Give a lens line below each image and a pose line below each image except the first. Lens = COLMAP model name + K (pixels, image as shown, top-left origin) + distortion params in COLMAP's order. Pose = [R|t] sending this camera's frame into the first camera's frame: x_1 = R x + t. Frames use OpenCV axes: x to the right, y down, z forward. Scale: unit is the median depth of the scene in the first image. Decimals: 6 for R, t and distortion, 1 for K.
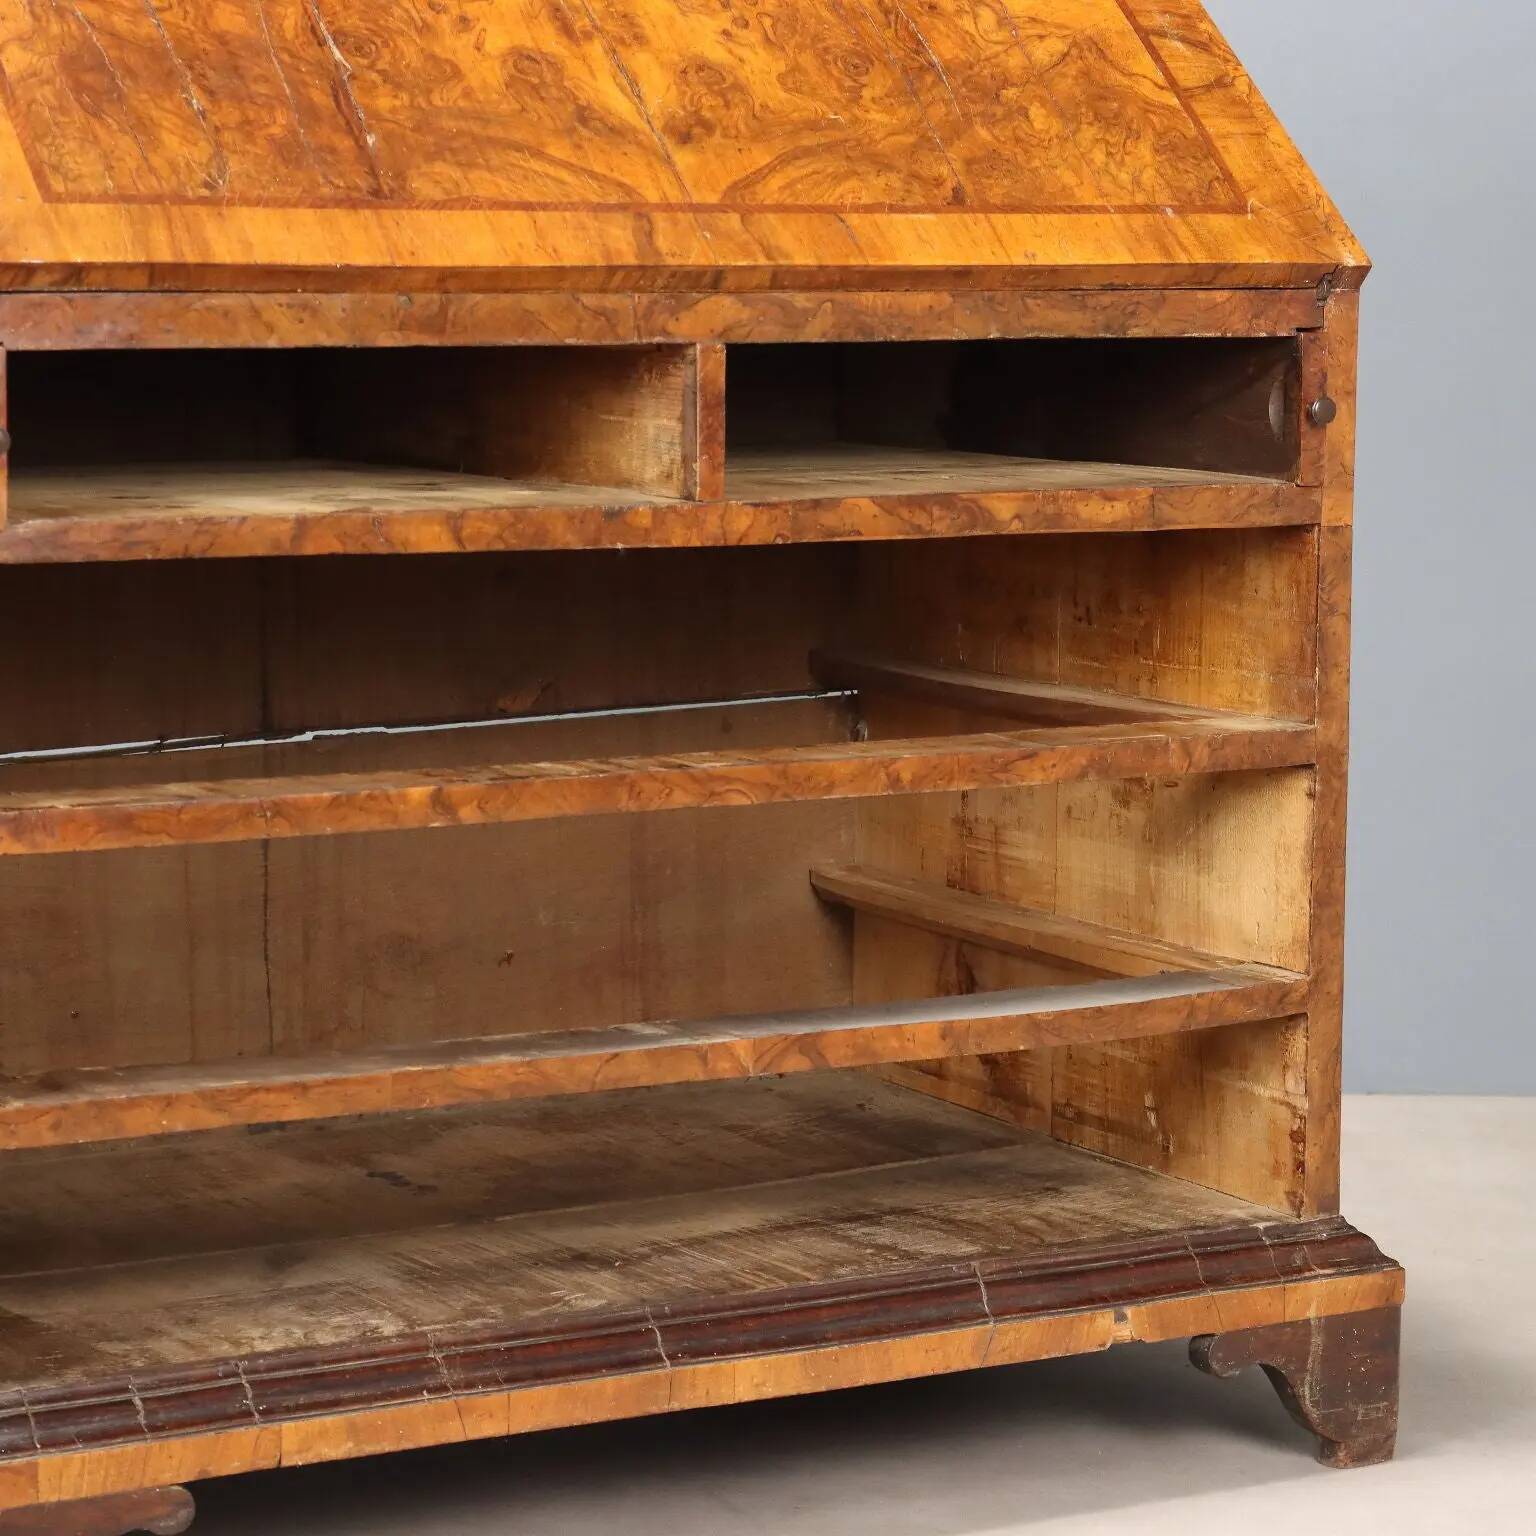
lens RADIAL K [[4240.7, 0, 759.5], [0, 4240.7, 771.8], [0, 0, 1]] dist [0.006982, 0.000000]
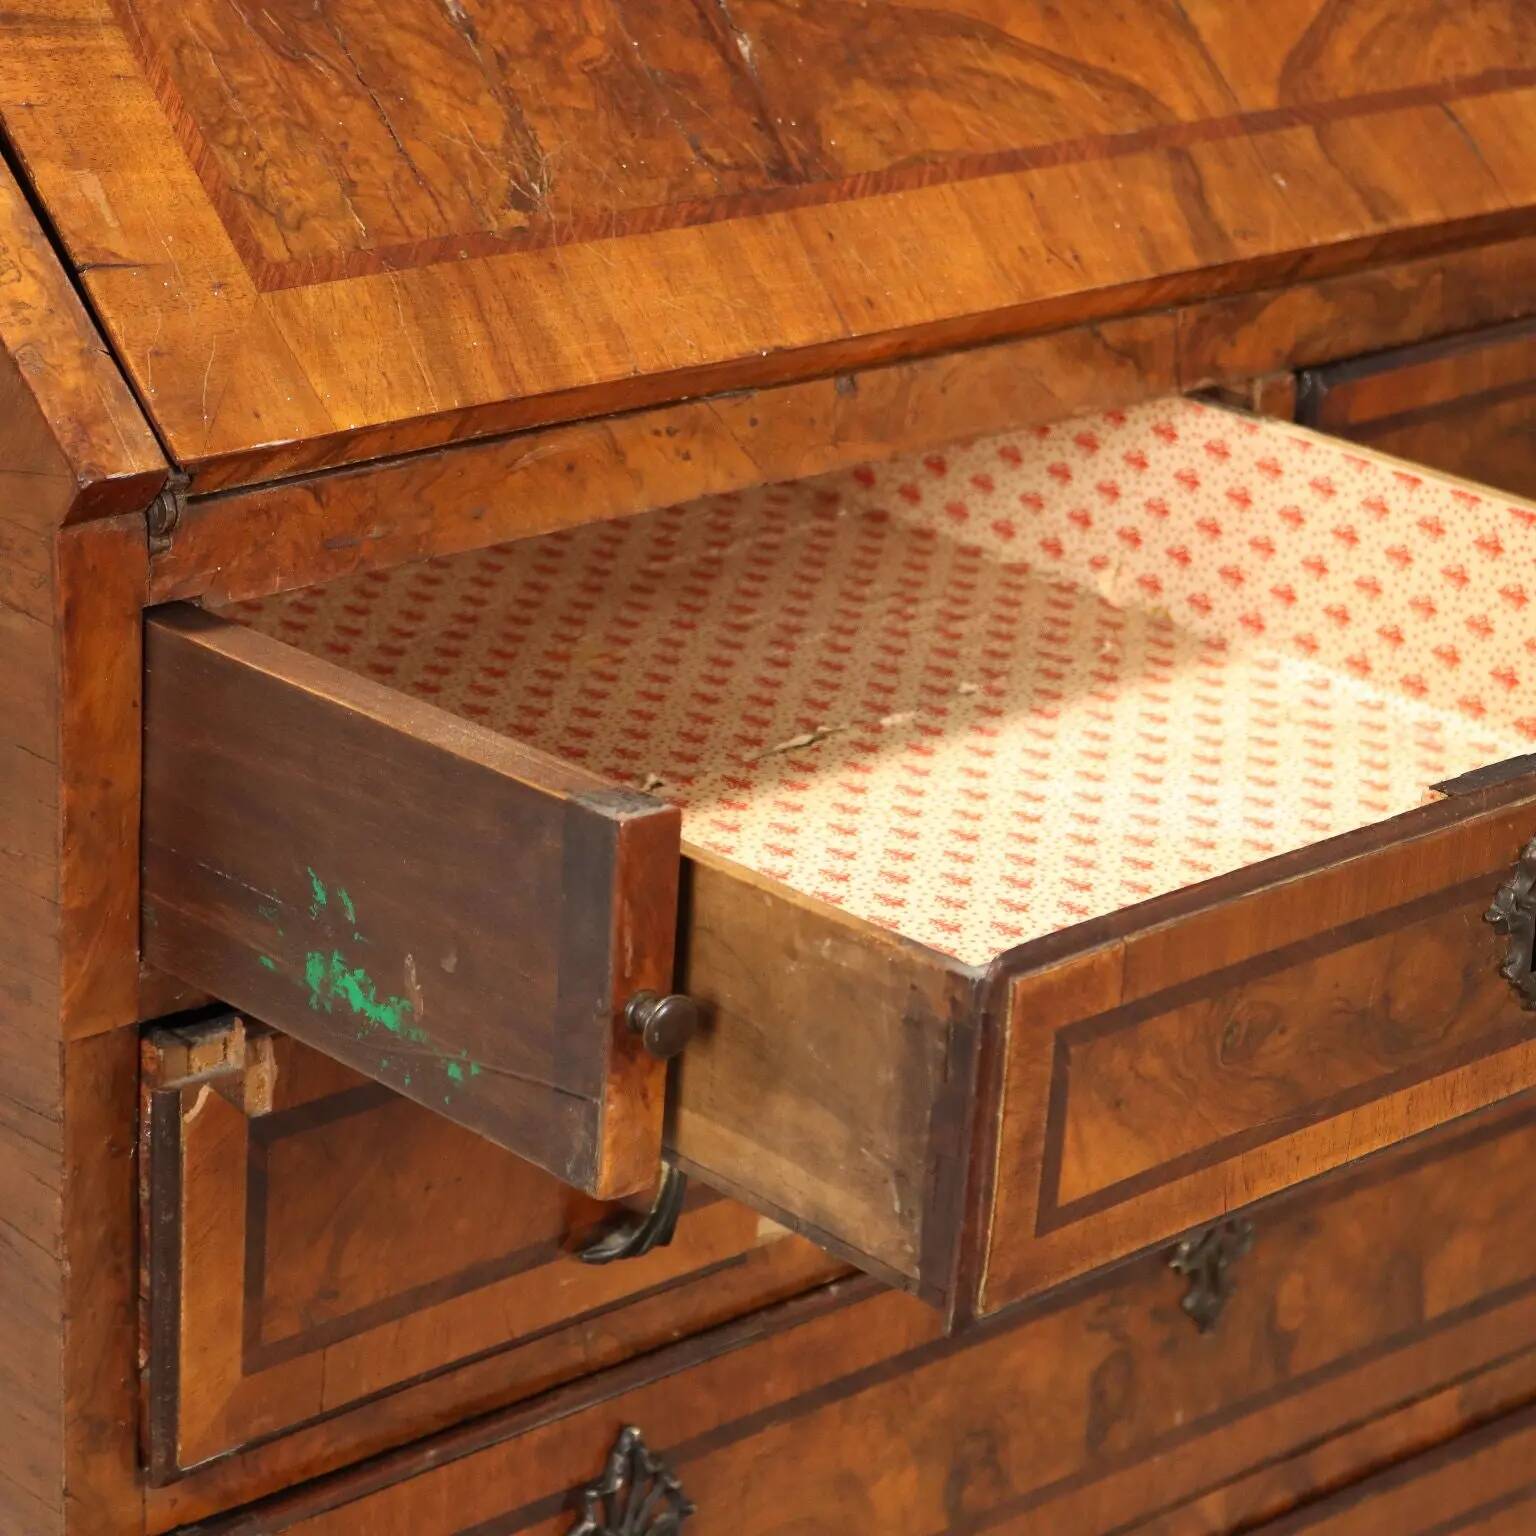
lens RADIAL K [[4723.3, 0, 774.2], [0, 4723.3, 769.7], [0, 0, 1]] dist [0.003889, 0.000000]
pose [[0.970708, -0.035042, 0.237694, -0.227233], [-0.020122, 0.973975, 0.225762, -0.191893], [-0.239419, -0.223931, 0.944740, 0.426524]]
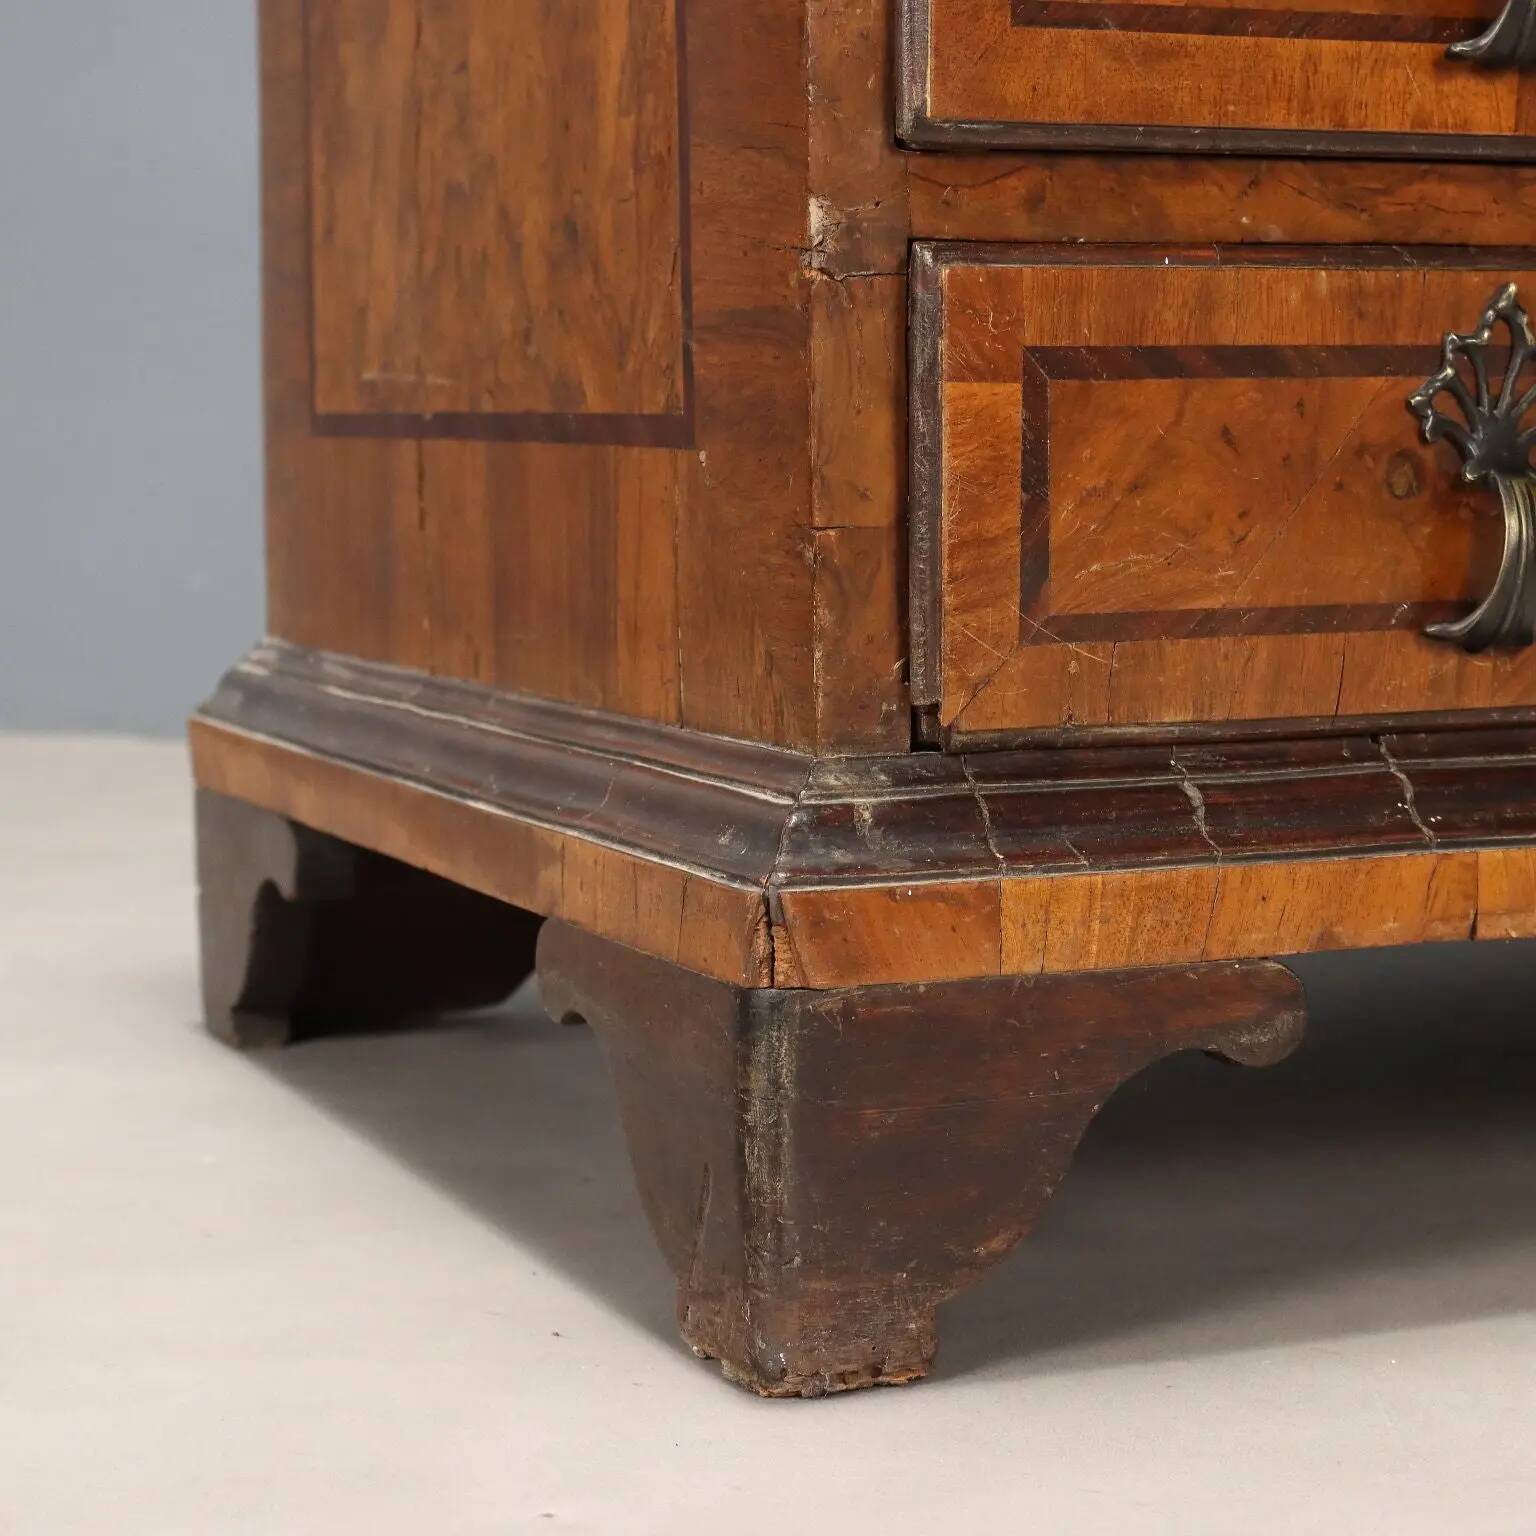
lens RADIAL K [[3757.1, 0, 768.8], [0, 3757.1, 765.9], [0, 0, 1]] dist [-0.019891, 0.000000]
pose [[0.989775, 0.002441, -0.142620, -0.128267], [-0.005012, 0.999831, -0.017668, 0.147976], [0.142552, 0.018202, 0.989620, 0.547156]]
